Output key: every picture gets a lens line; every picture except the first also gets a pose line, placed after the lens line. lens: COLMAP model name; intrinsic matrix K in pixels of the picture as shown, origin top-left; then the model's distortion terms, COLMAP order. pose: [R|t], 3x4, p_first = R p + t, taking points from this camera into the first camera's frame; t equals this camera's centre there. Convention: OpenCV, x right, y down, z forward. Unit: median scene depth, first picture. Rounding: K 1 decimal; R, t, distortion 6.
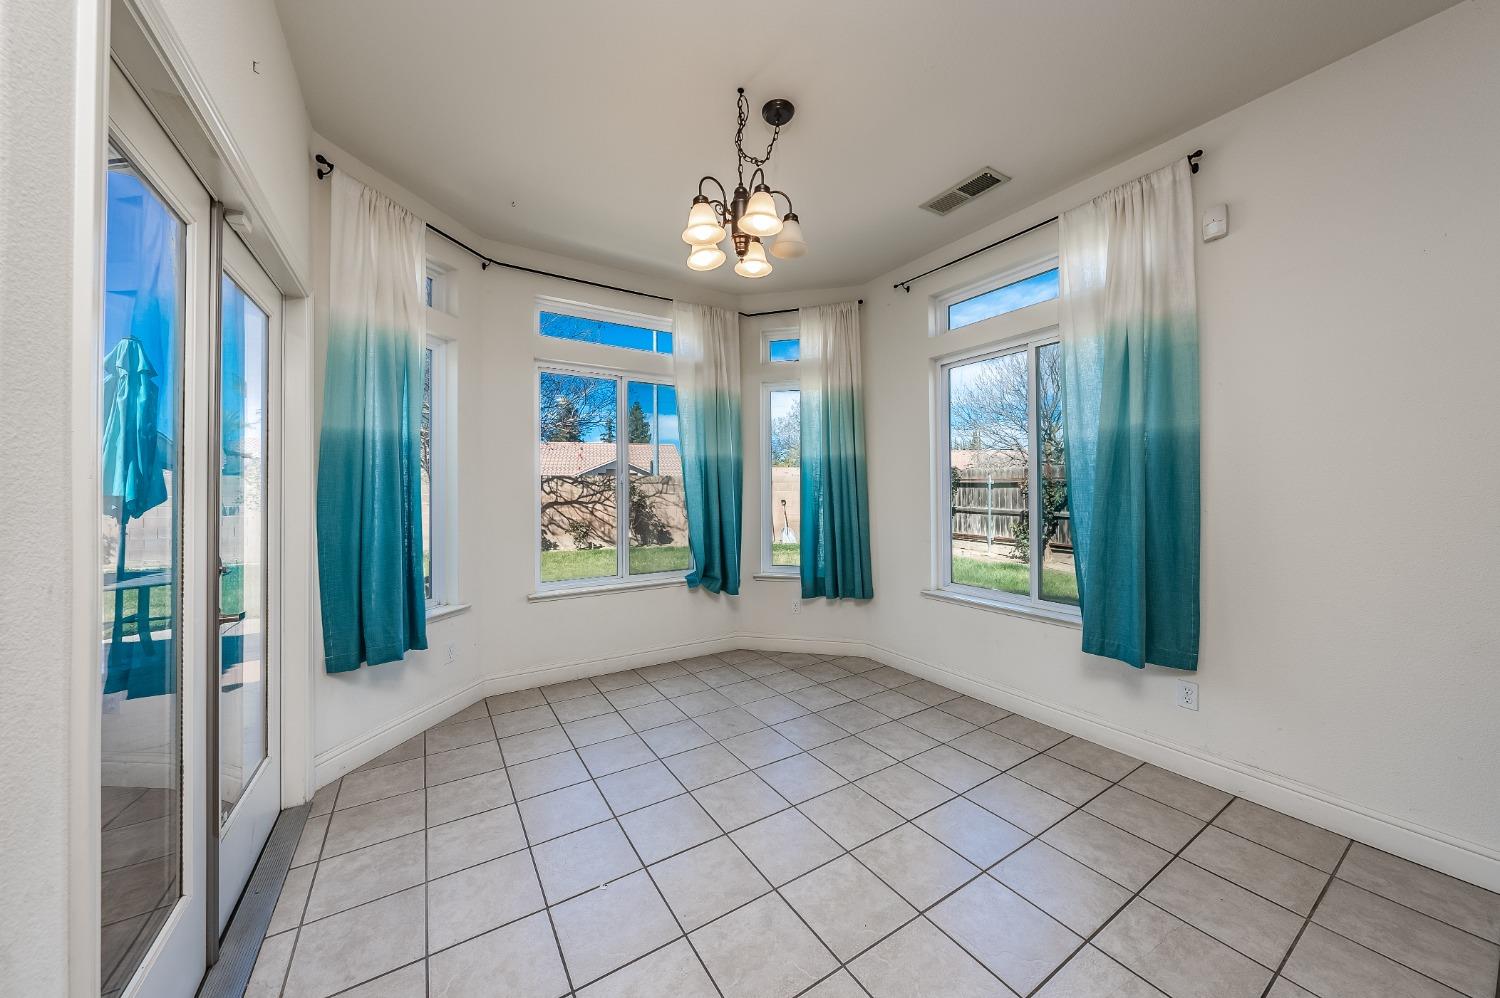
lens RADIAL K [[510.9, 0, 751.1], [0, 510.9, 484.8], [0, 0, 1]] dist [-0.005725, 0.000380]
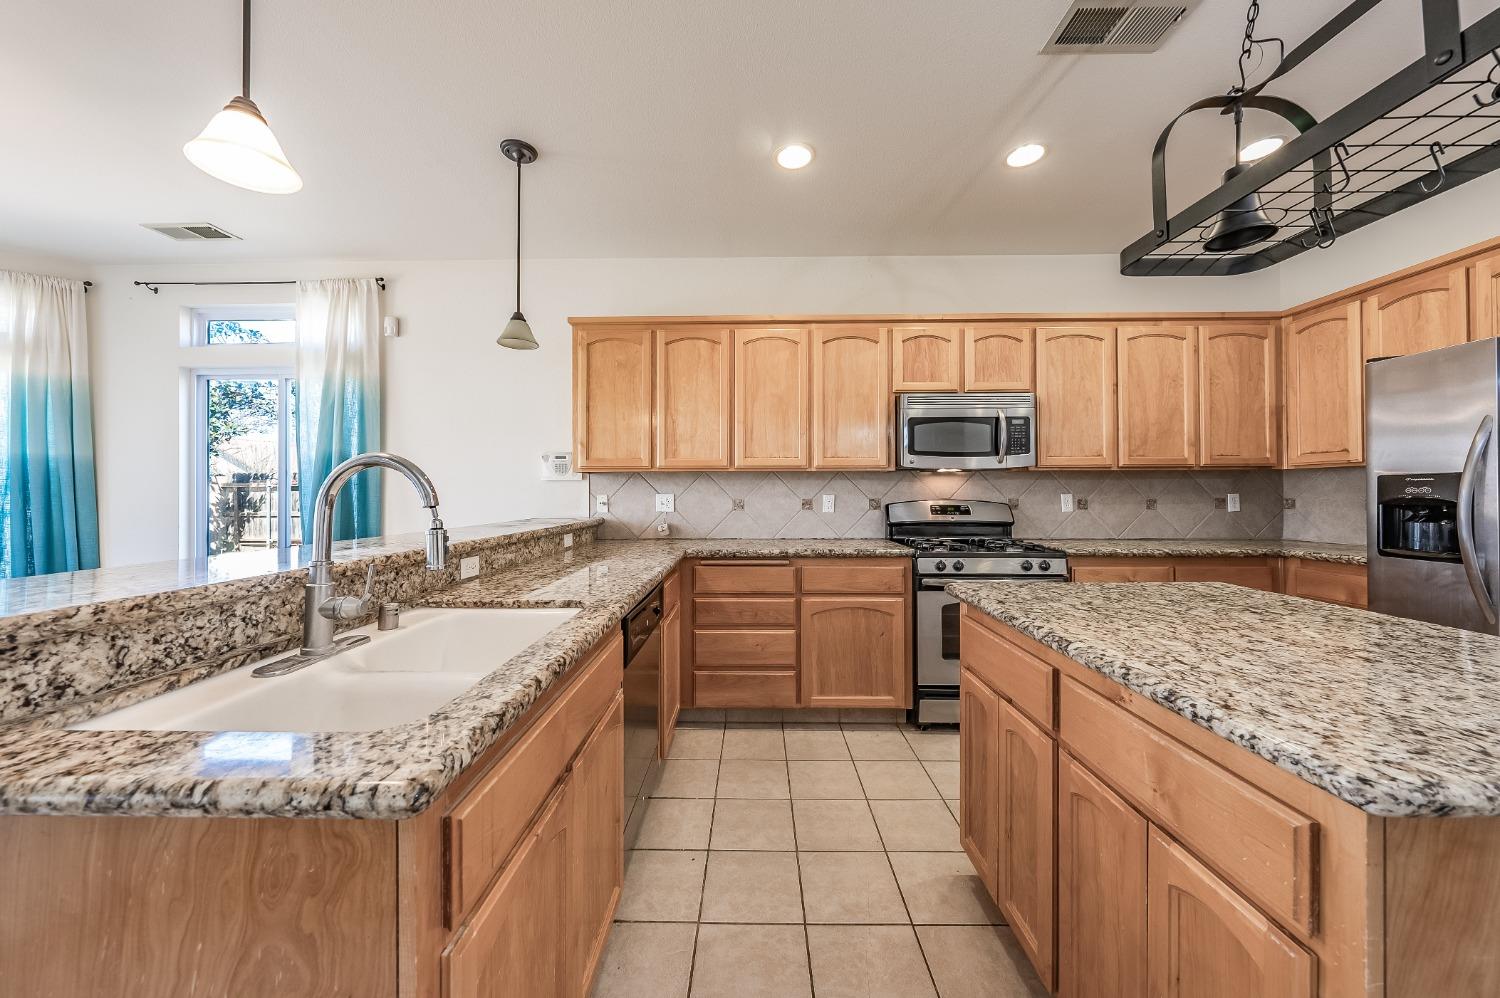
lens RADIAL K [[510.9, 0, 746.6], [0, 510.9, 490.1], [0, 0, 1]] dist [-0.005725, 0.000380]
pose [[0.551811, 0.008903, 0.833922, 0.113603], [-0.011286, 0.999931, -0.003207, -0.007547], [-0.833893, -0.007643, 0.551874, -0.452059]]
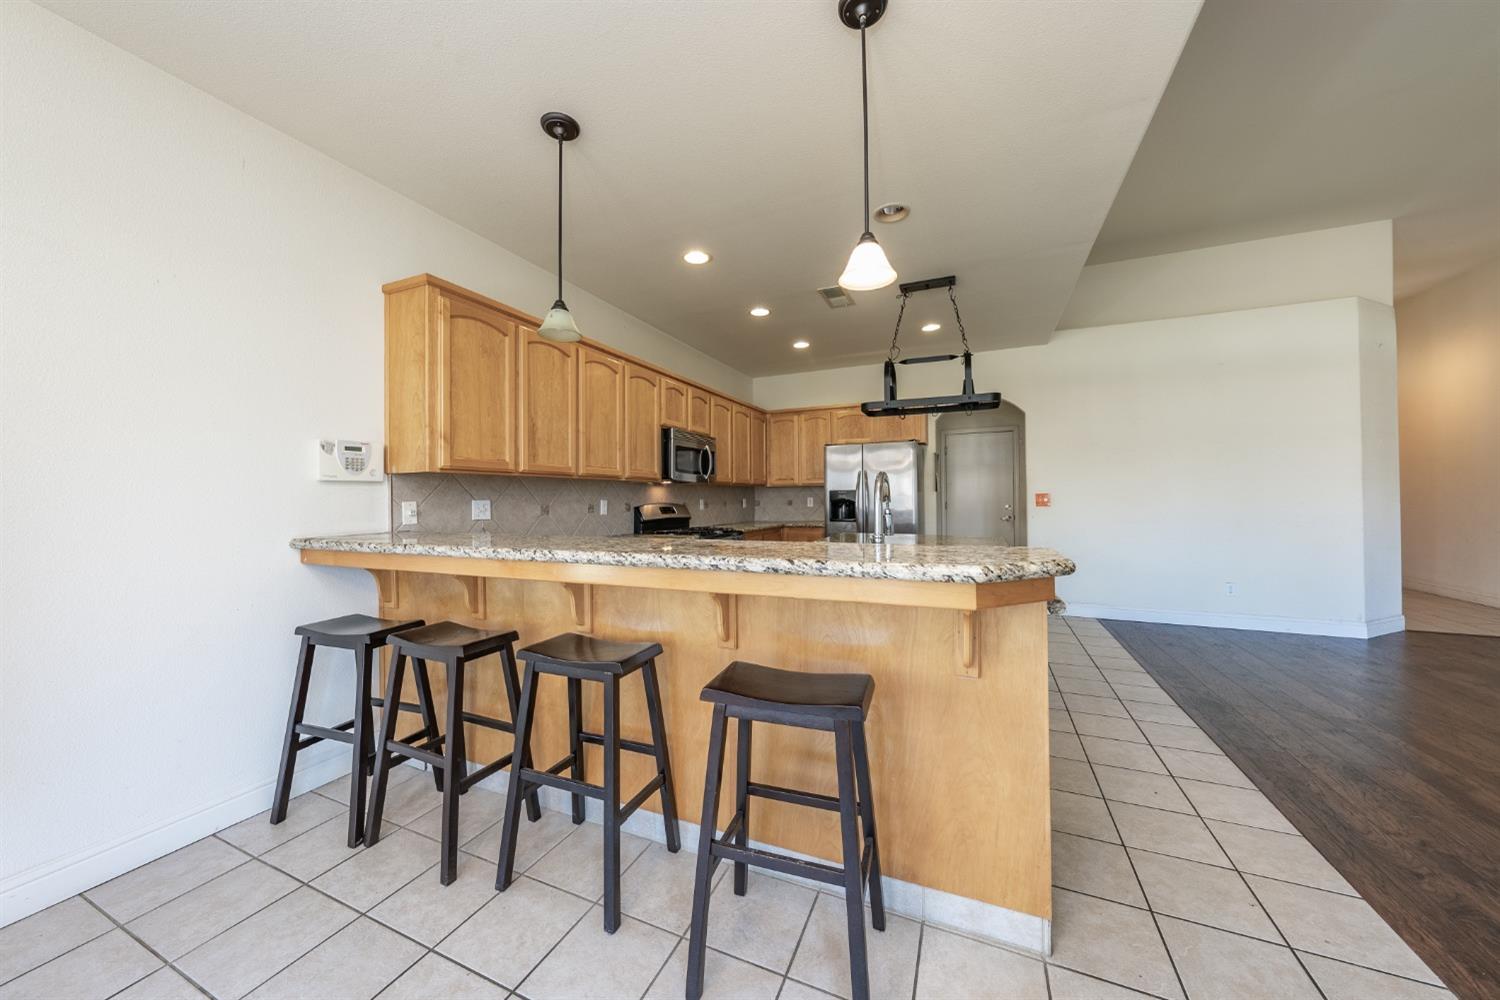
lens RADIAL K [[510.9, 0, 747.4], [0, 510.9, 494.7], [0, 0, 1]] dist [-0.005725, 0.000380]
pose [[-0.547381, 0.016312, 0.836724, -0.111920], [0.001121, 0.999823, -0.018759, 0.004887], [-0.836883, -0.009330, -0.547303, 0.245537]]
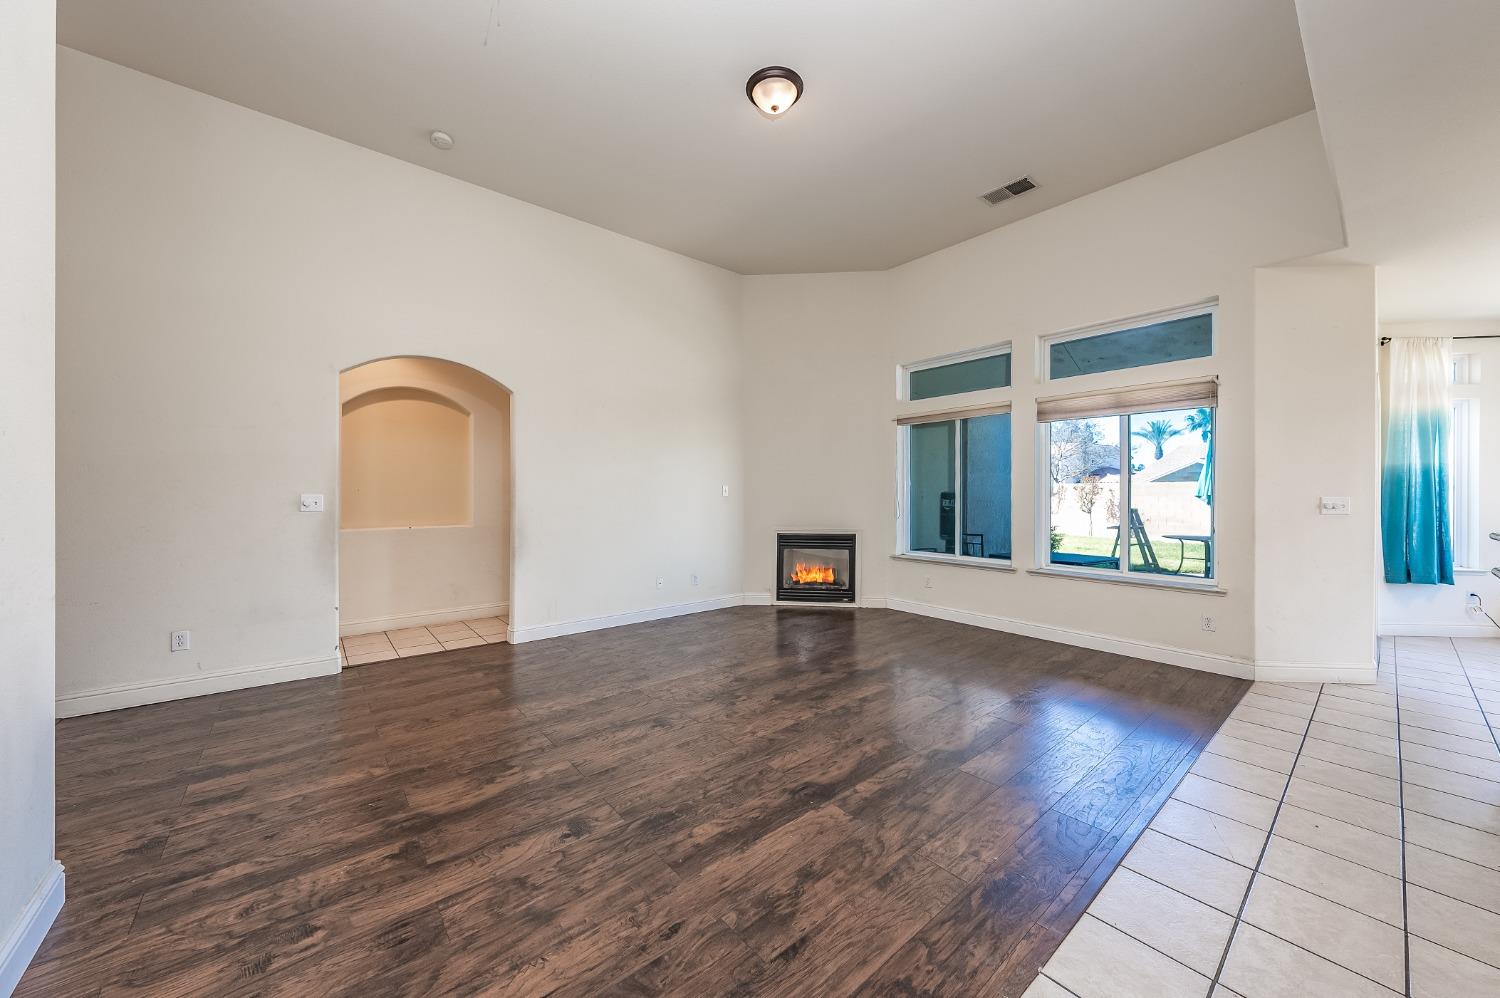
lens RADIAL K [[510.9, 0, 749.7], [0, 510.9, 493.3], [0, 0, 1]] dist [-0.005725, 0.000380]
pose [[0.103005, 0.006497, -0.994660, 0.556170], [0.009663, 0.999925, 0.007532, -0.021600], [0.994634, -0.010387, 0.102935, -1.047922]]
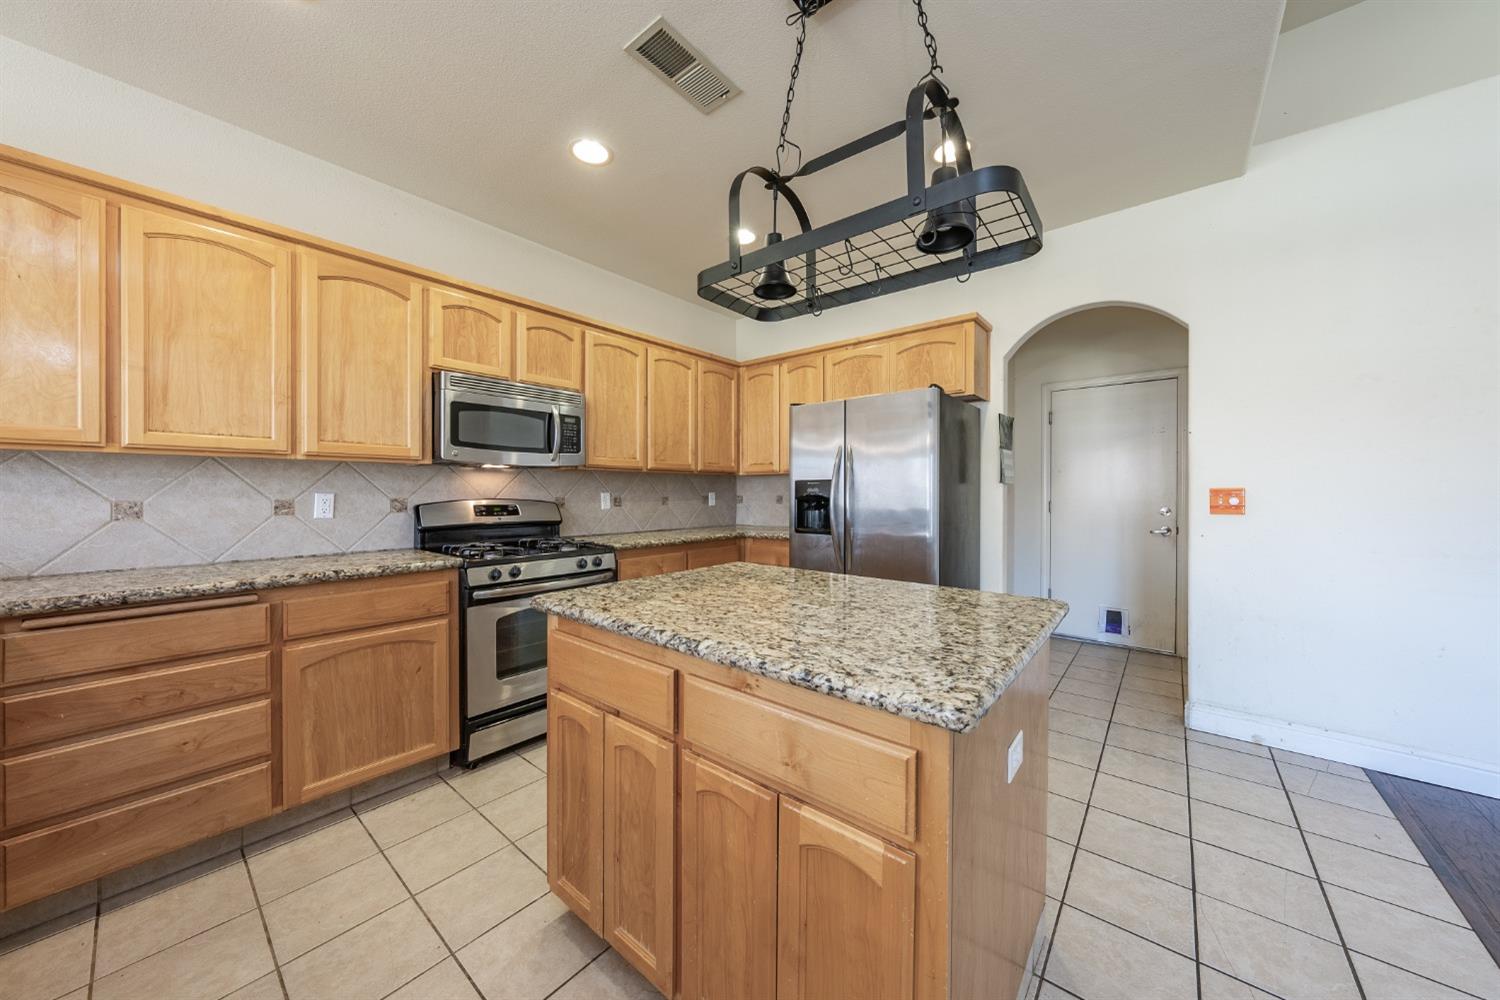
lens RADIAL K [[510.9, 0, 749.3], [0, 510.9, 494.3], [0, 0, 1]] dist [-0.005725, 0.000380]
pose [[-0.305891, -0.000355, 0.952066, 0.167958], [-0.010659, 0.999939, -0.003052, -0.006978], [-0.952007, -0.011081, -0.305876, -0.390980]]
